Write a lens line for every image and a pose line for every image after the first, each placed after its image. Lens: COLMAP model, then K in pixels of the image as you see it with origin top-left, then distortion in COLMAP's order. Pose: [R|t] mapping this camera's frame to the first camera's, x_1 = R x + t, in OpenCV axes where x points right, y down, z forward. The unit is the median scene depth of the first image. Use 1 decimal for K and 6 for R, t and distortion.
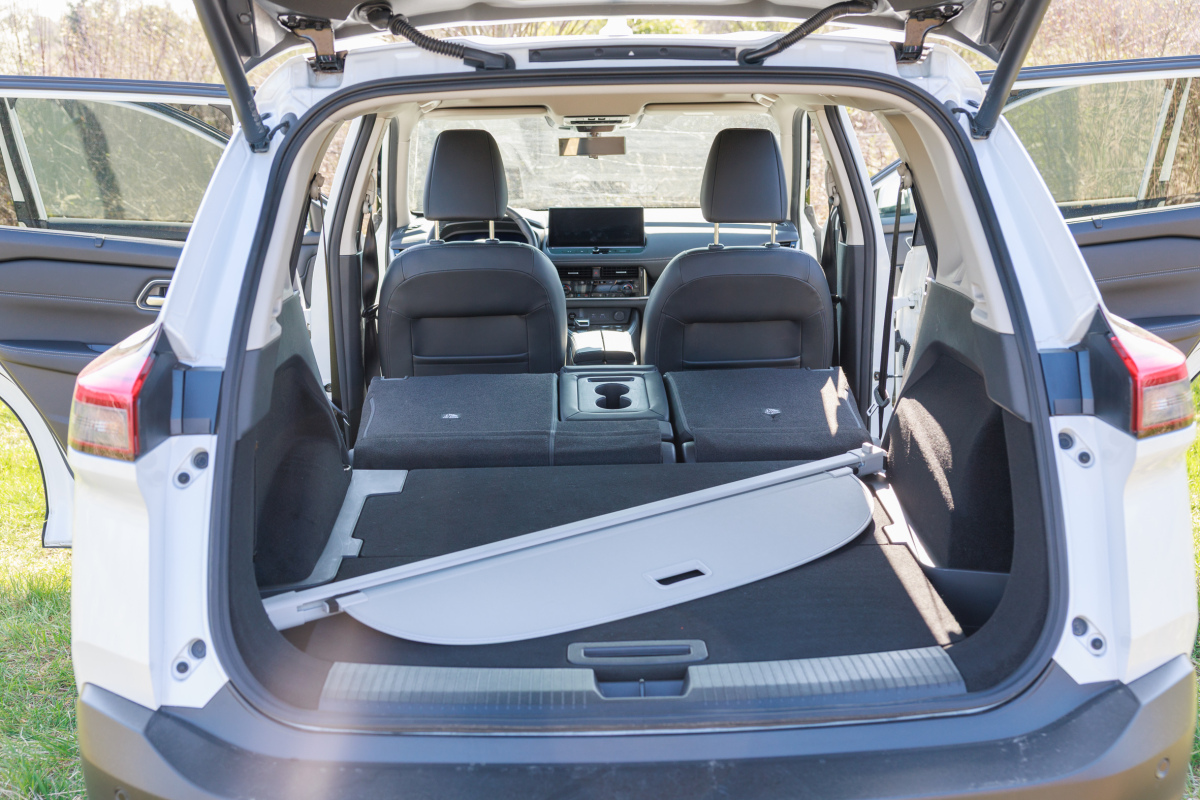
lens RADIAL K [[1384.8, 0, 607.9], [0, 1384.8, 398.4], [0, 0, 1]] dist [0.010259, 0.000661]
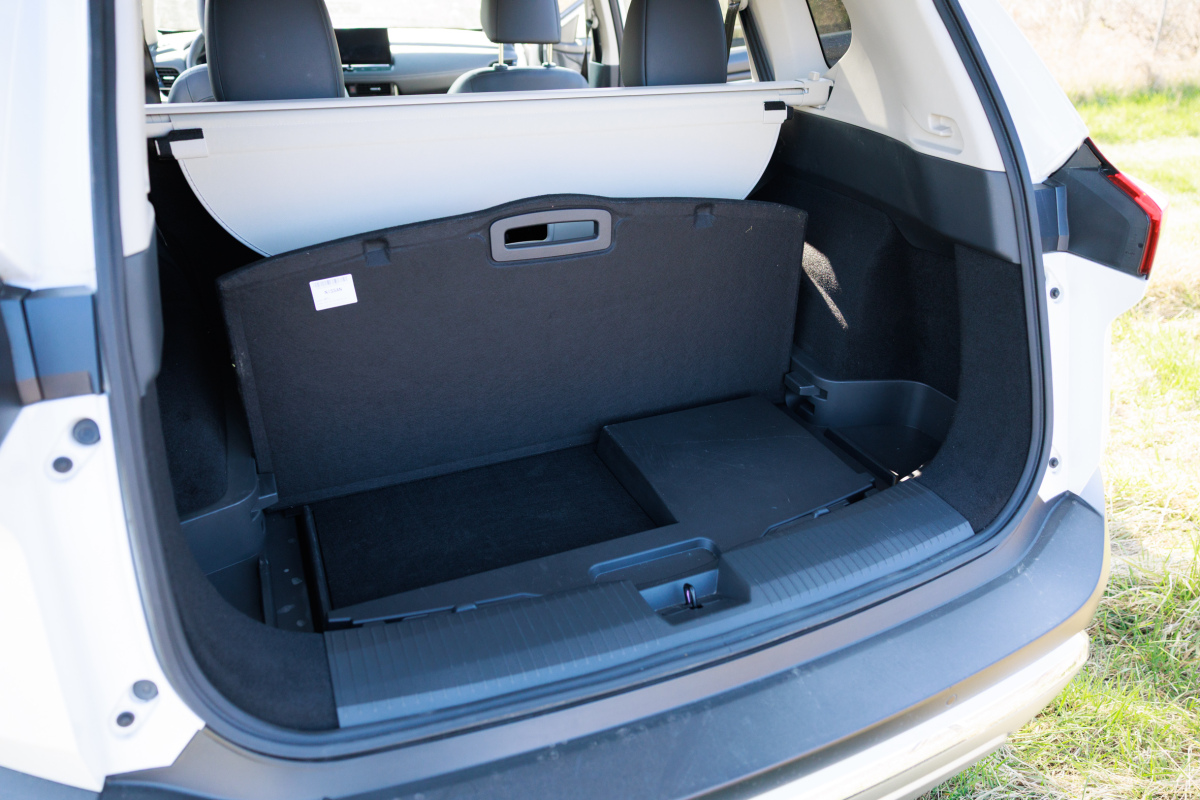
lens RADIAL K [[818.4, 0, 599.7], [0, 818.4, 405.9], [0, 0, 1]] dist [0.017490, -0.000406]
pose [[0.933254, -0.141811, 0.330039, -0.173128], [0.041070, 0.954874, 0.294158, -0.066235], [-0.356861, -0.260969, 0.896965, 0.505915]]
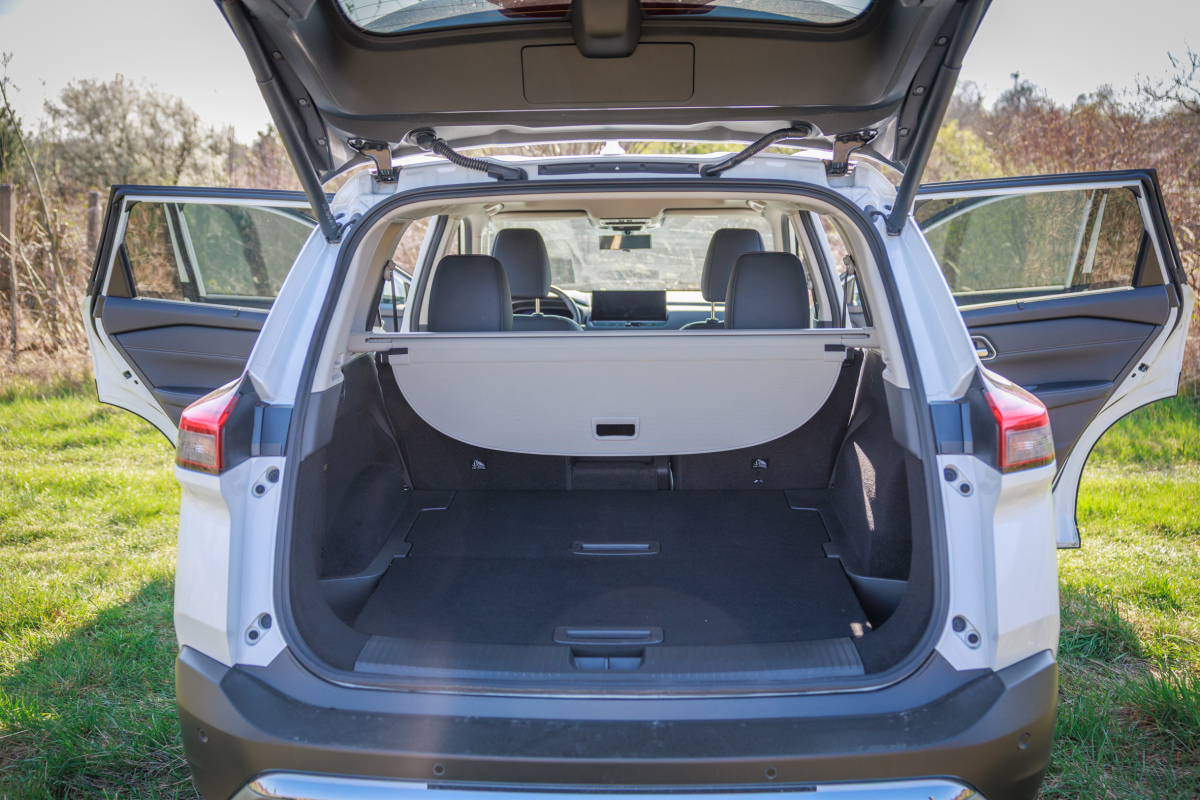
lens RADIAL K [[1110.4, 0, 594.7], [0, 1110.4, 398.8], [0, 0, 1]] dist [0.005430, 0.008764]
pose [[0.997330, 0.015170, -0.071433, 0.074035], [-0.018153, 0.998982, -0.041300, 0.008701], [0.070733, 0.042487, 0.996590, -0.023400]]
